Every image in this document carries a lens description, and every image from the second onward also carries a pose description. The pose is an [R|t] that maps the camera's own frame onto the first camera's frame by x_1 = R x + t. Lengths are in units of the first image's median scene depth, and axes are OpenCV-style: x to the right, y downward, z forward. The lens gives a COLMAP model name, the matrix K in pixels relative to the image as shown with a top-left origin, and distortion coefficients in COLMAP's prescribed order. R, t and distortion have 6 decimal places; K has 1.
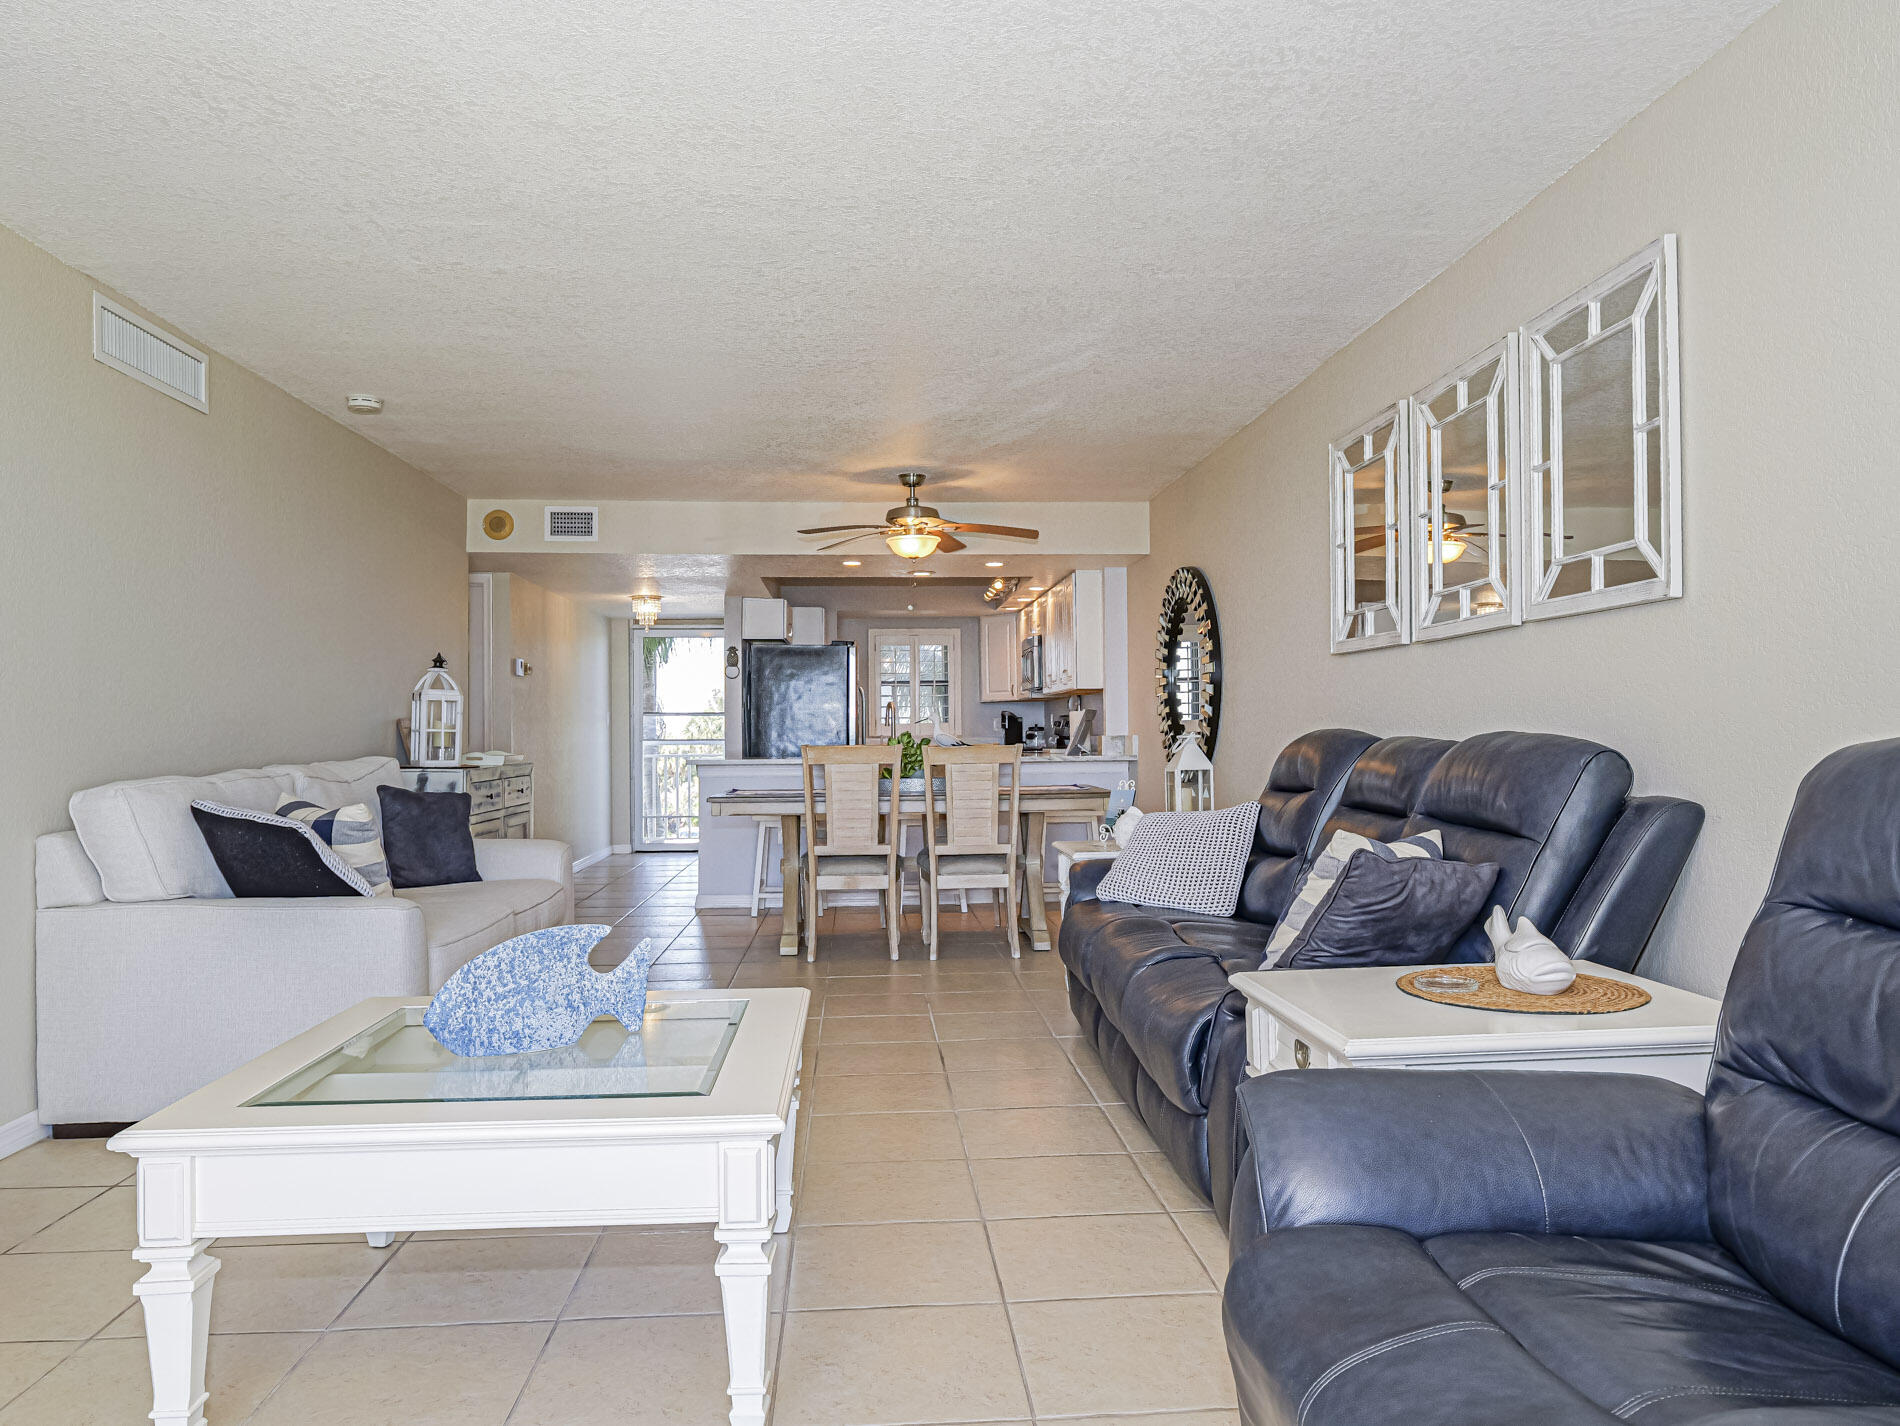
lens RADIAL K [[1265.9, 0, 944.3], [0, 1265.9, 718.4], [0, 0, 1]] dist [-0.010525, -0.003341]
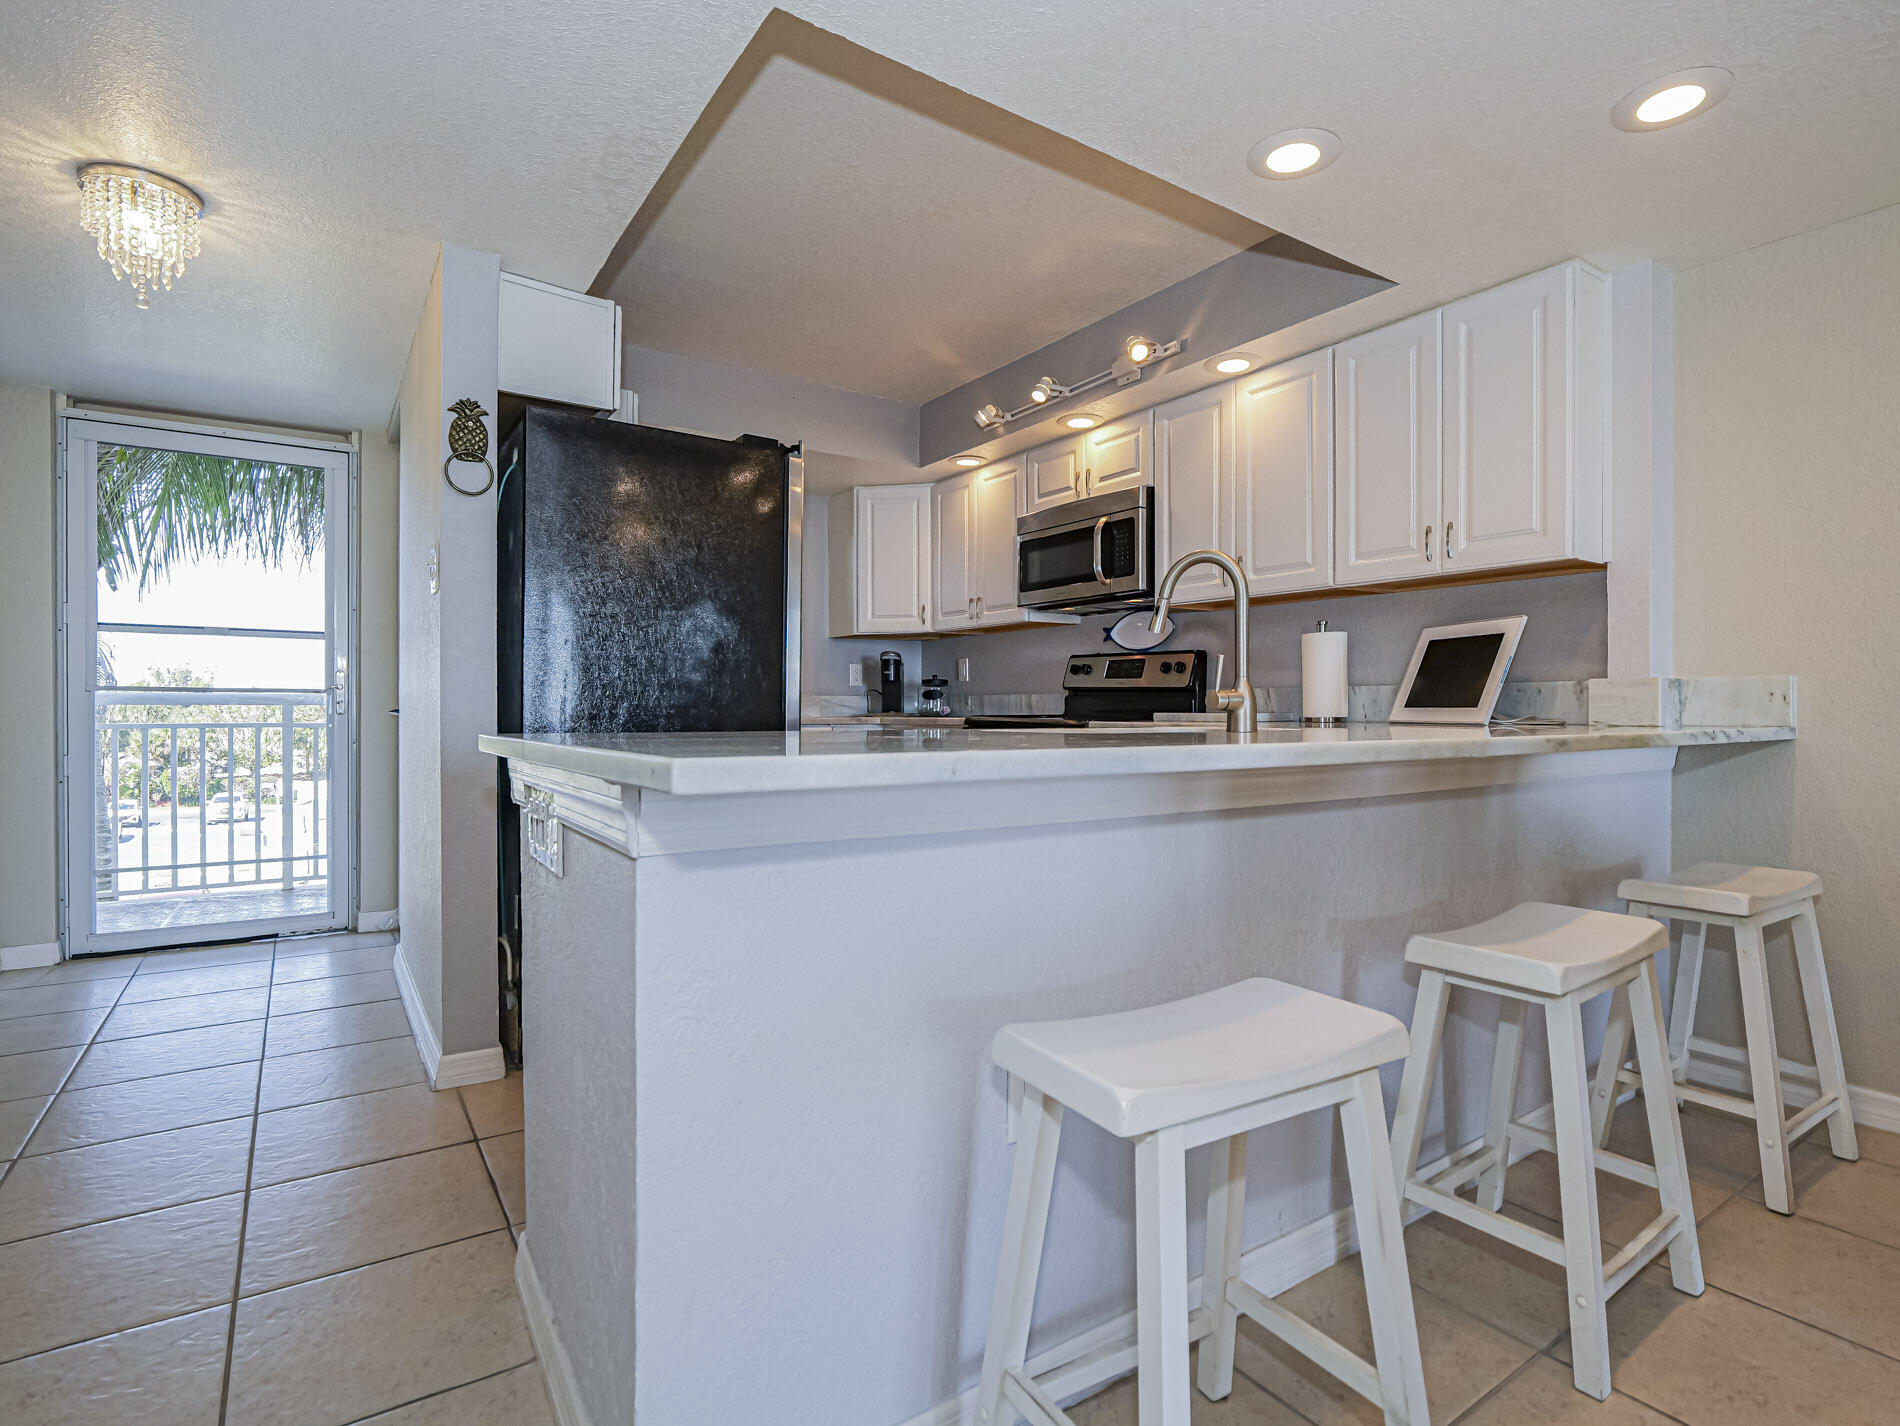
lens RADIAL K [[950.6, 0, 946.3], [0, 950.6, 719.6], [0, 0, 1]] dist [0.004256, 0.000536]
pose [[0.868861, 0.006465, 0.495014, -0.151189], [-0.014056, 0.999834, 0.011613, 0.020598], [-0.494857, -0.017048, 0.868807, 0.589912]]
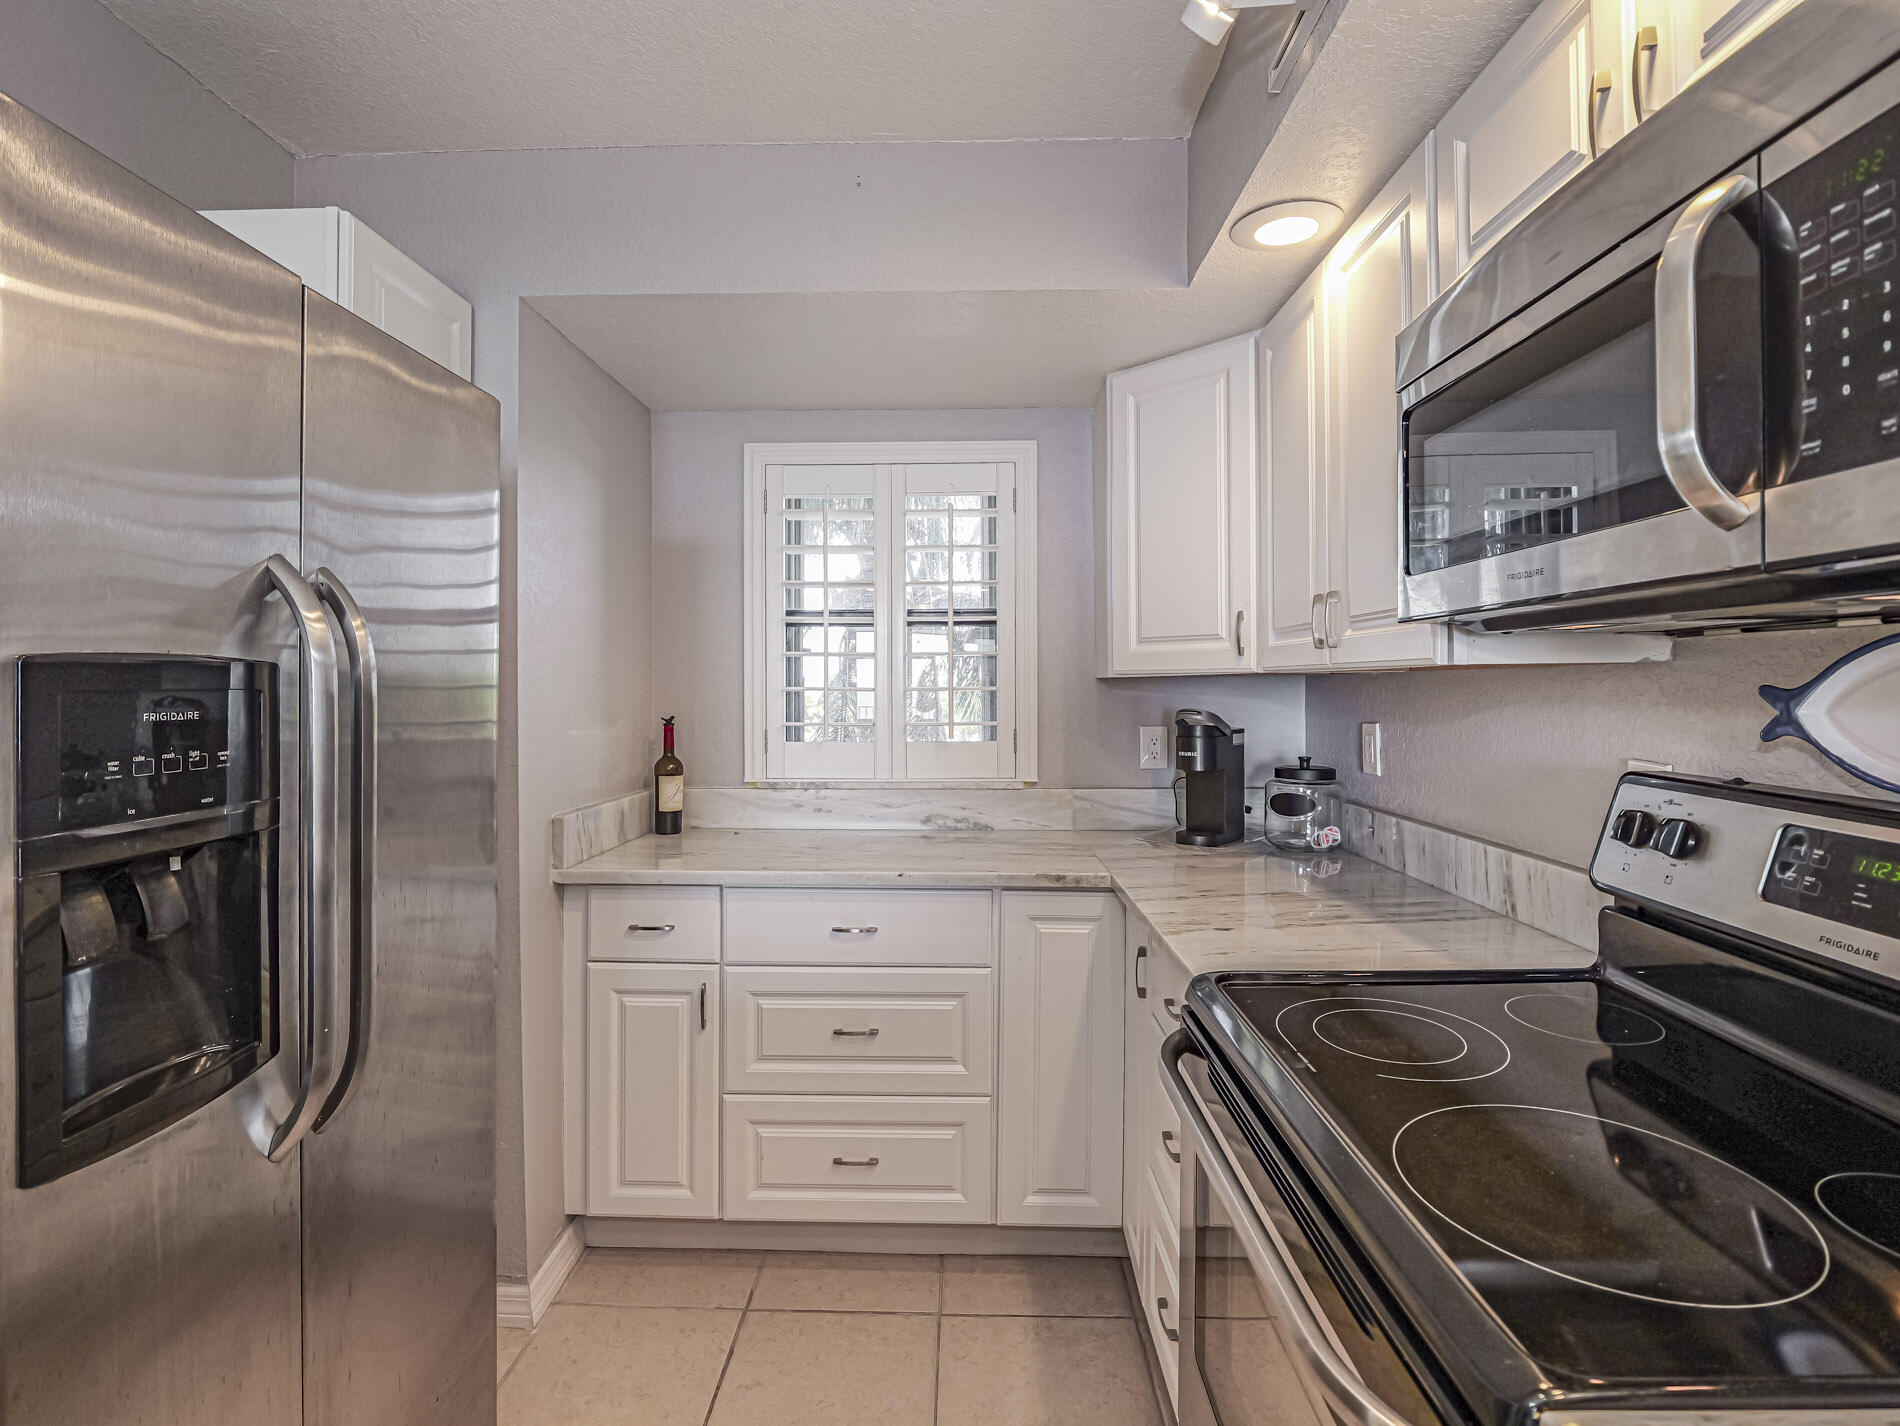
lens RADIAL K [[922.2, 0, 933.7], [0, 922.2, 698.5], [0, 0, 1]] dist [-0.025039, -0.001535]
pose [[0.994138, 0.011521, -0.107504, 0.012281], [-0.009339, 0.999741, 0.020774, -0.012145], [0.107716, -0.019648, 0.993988, 0.782959]]
